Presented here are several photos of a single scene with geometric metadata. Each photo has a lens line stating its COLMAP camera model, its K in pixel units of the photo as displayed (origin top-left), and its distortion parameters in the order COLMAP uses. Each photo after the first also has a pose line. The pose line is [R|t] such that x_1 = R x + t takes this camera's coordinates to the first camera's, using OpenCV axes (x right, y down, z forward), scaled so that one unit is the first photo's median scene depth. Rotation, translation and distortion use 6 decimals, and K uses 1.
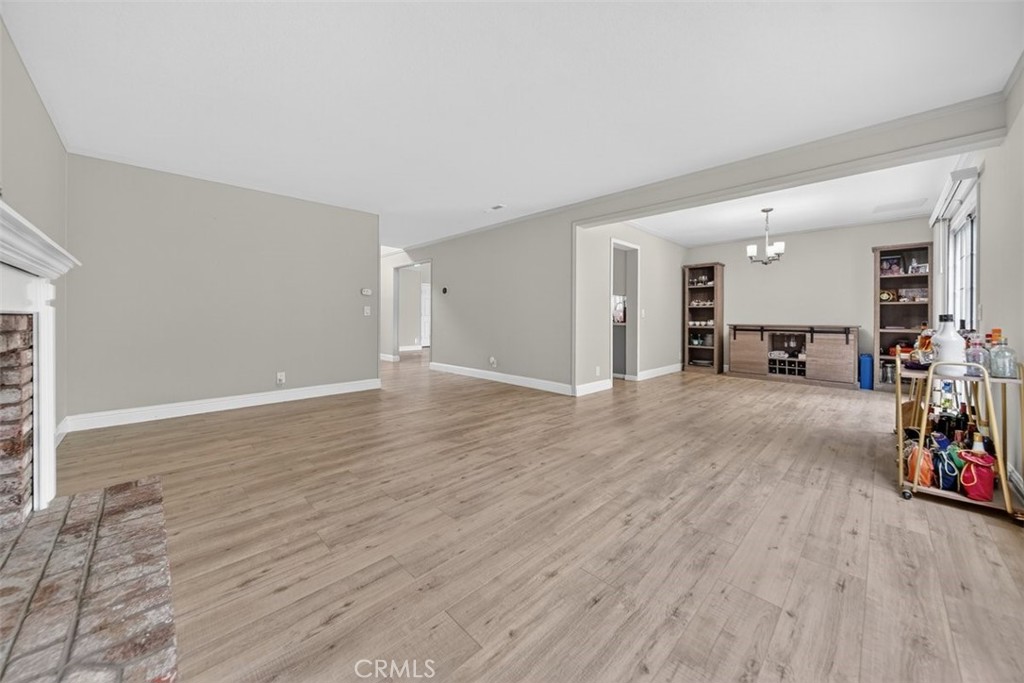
lens RADIAL K [[362.9, 0, 512.1], [0, 362.9, 321.3], [0, 0, 1]] dist [-0.001278, -0.000085]
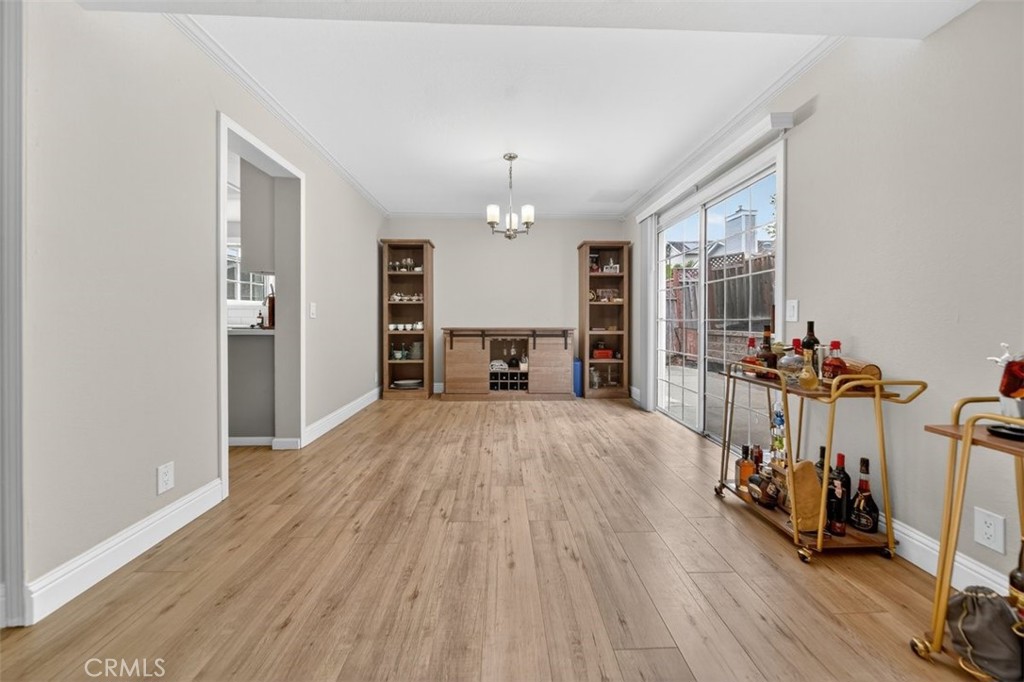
lens RADIAL K [[362.9, 0, 512.1], [0, 362.9, 320.8], [0, 0, 1]] dist [-0.001278, -0.000085]
pose [[0.674013, -0.004397, 0.738707, 0.172777], [0.007998, 0.999967, -0.001345, -0.003912], [-0.738677, 0.006815, 0.674026, 0.449290]]
